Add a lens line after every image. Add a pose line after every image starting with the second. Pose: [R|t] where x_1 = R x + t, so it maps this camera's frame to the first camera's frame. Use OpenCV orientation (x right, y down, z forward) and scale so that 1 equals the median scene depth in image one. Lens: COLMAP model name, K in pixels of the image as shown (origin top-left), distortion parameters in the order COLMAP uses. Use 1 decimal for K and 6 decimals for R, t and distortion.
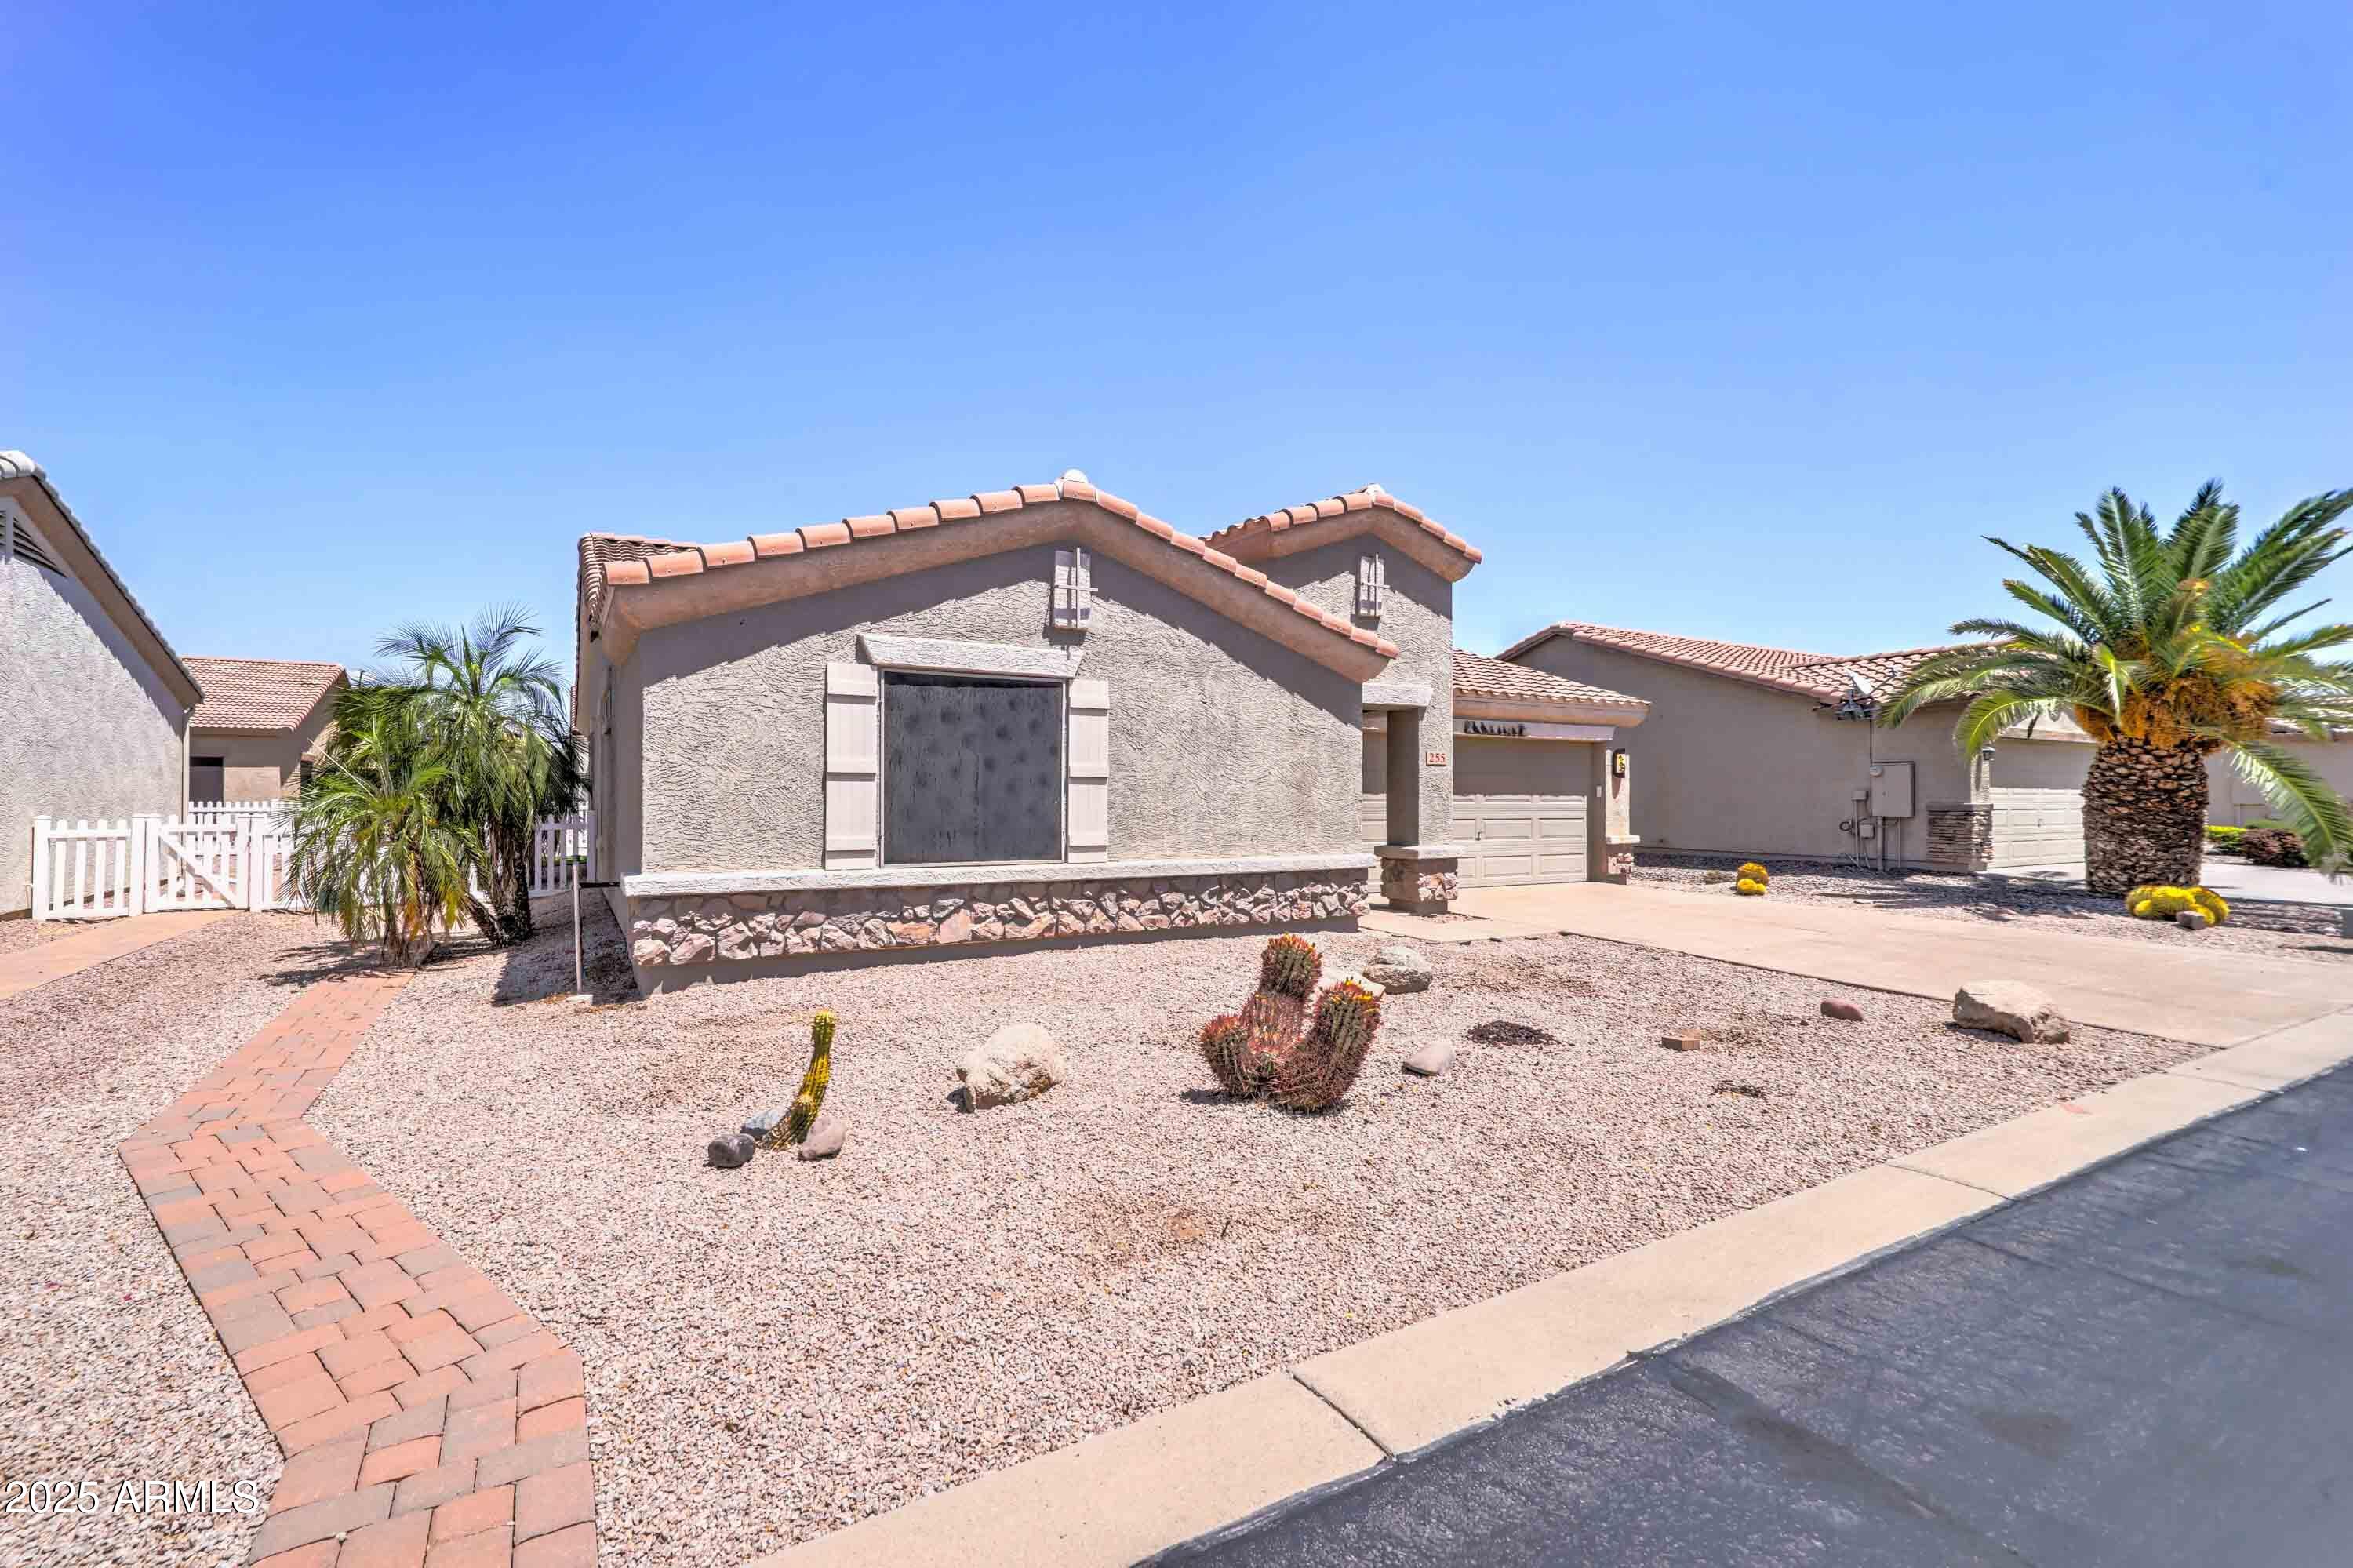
lens RADIAL K [[1033.2, 0, 1175.4], [0, 1033.2, 807.6], [0, 0, 1]] dist [0.015044, 0.000026]
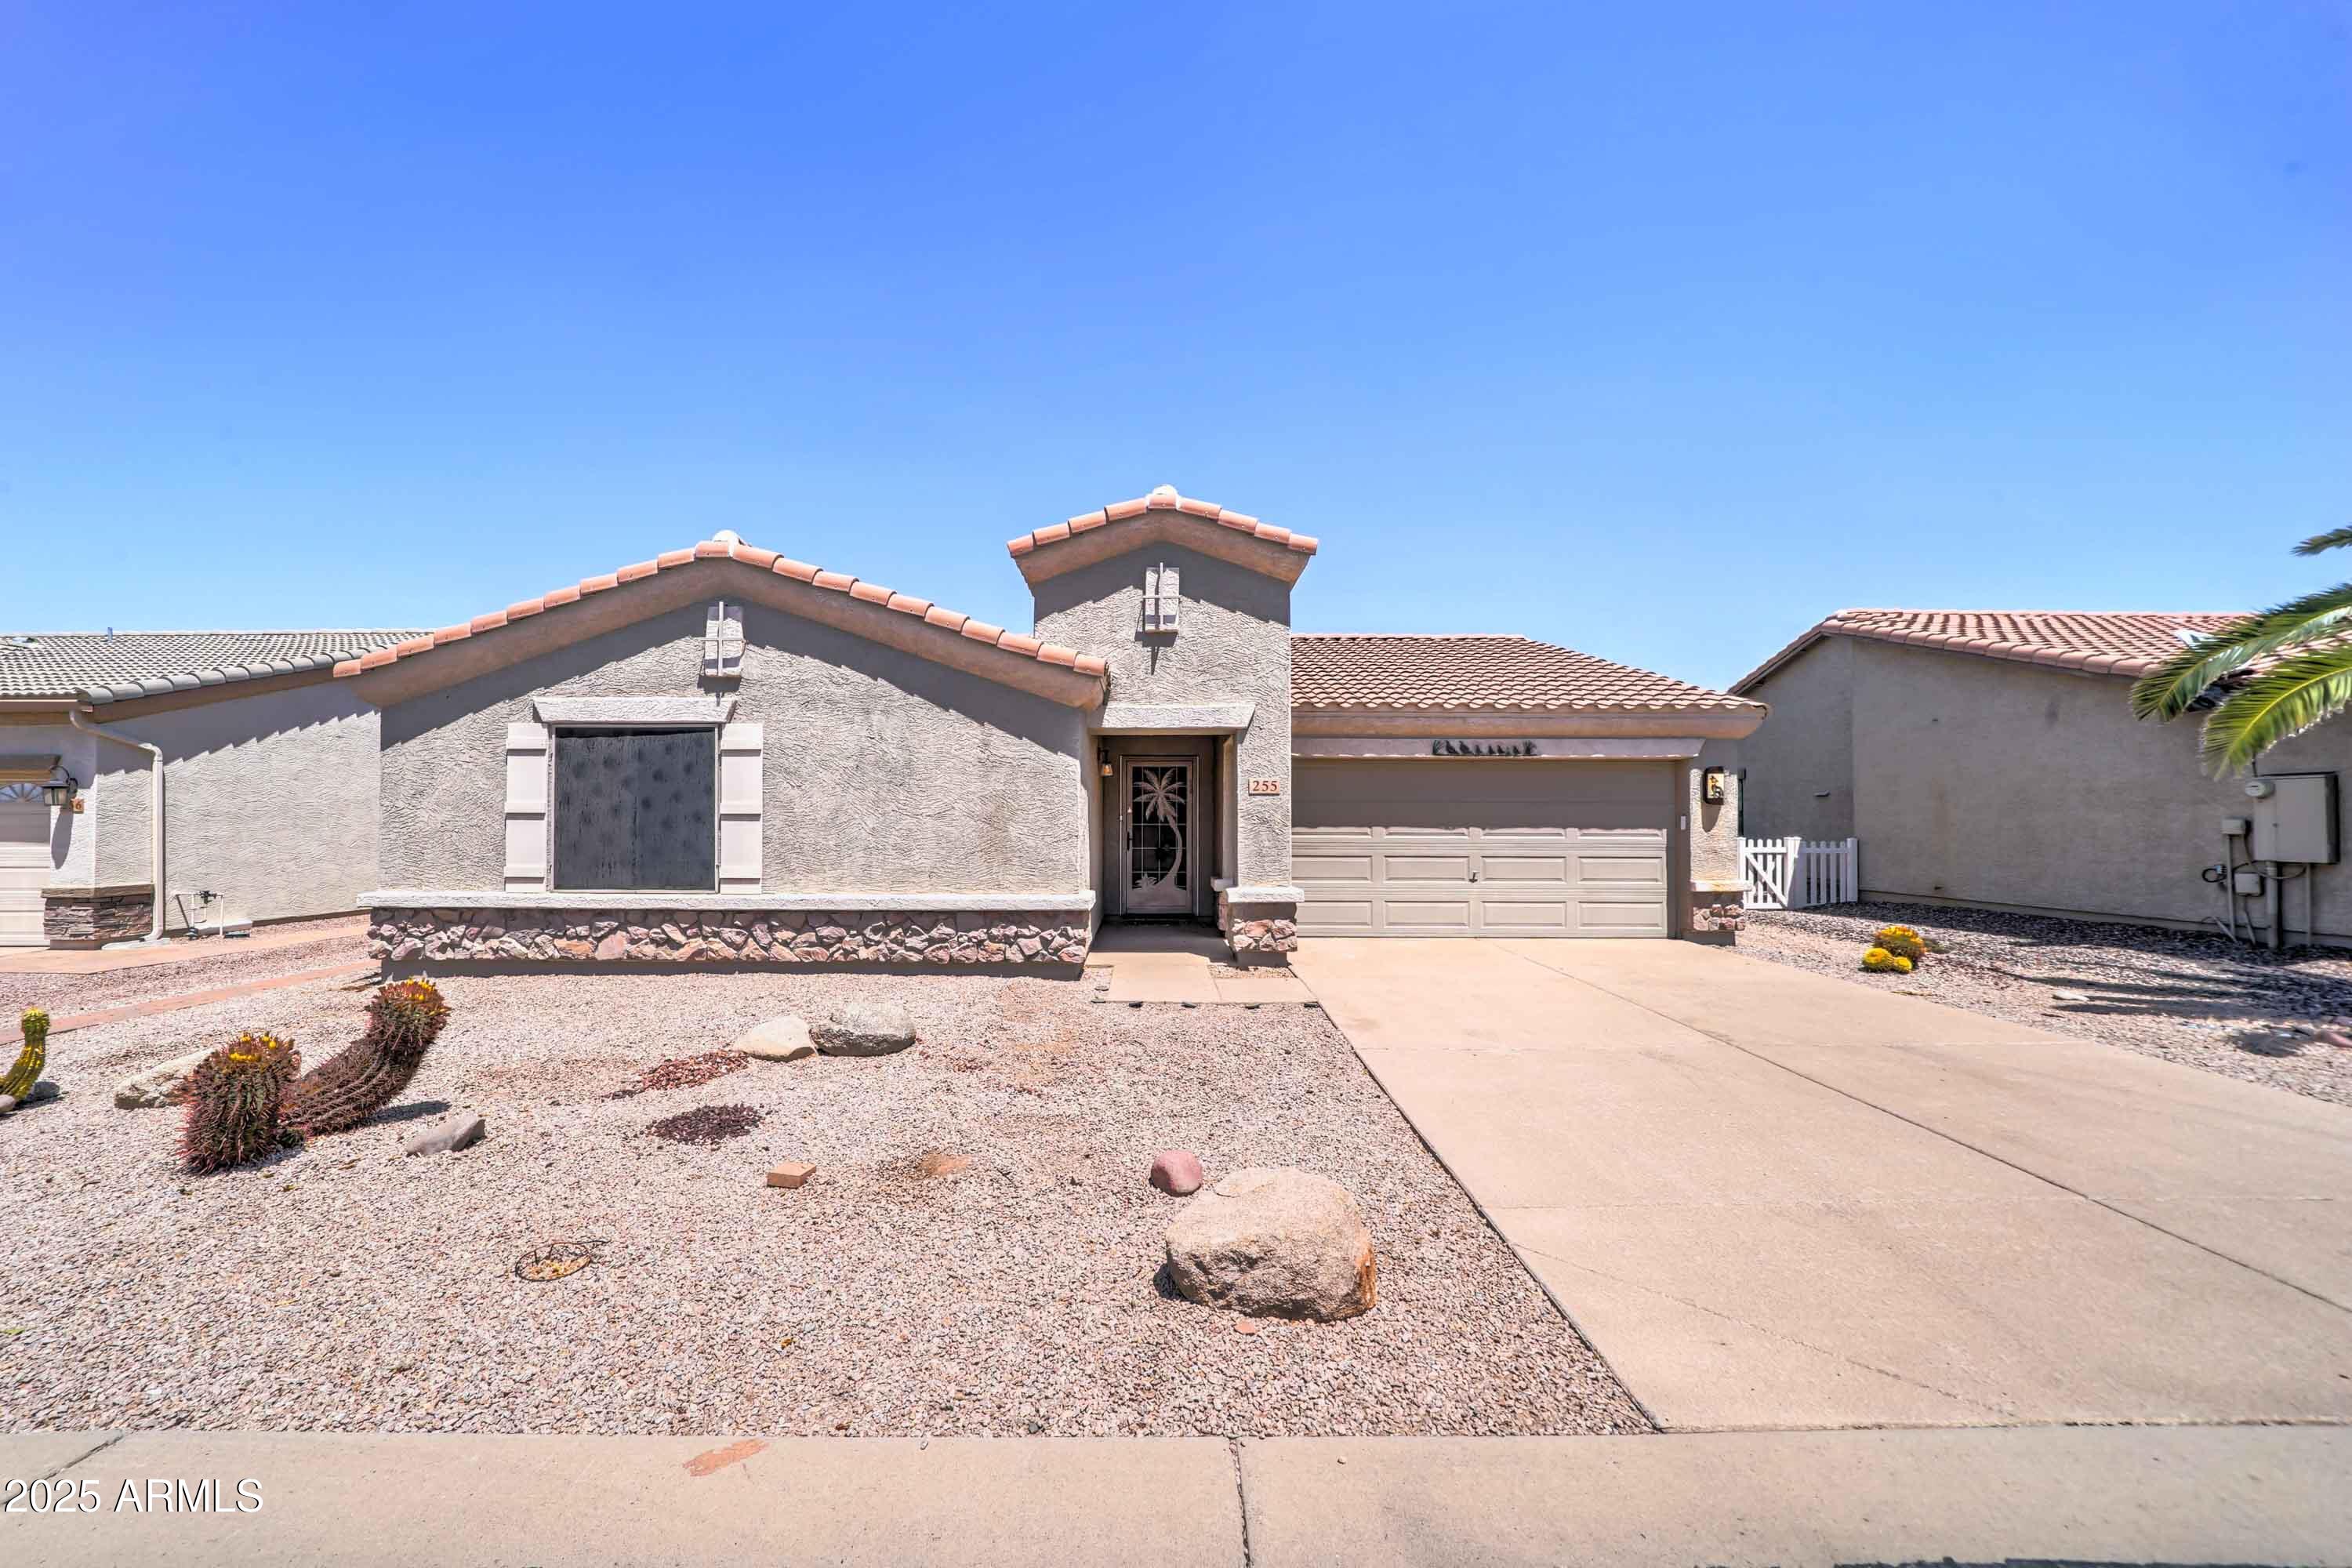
lens RADIAL K [[879.0, 0, 1174.6], [0, 879.0, 828.1], [0, 0, 1]] dist [-0.011802, -0.000141]
pose [[0.862010, -0.000258, -0.506890, 0.730450], [-0.004053, 0.999964, -0.007401, -0.009606], [0.506874, 0.008434, 0.861979, 0.427955]]
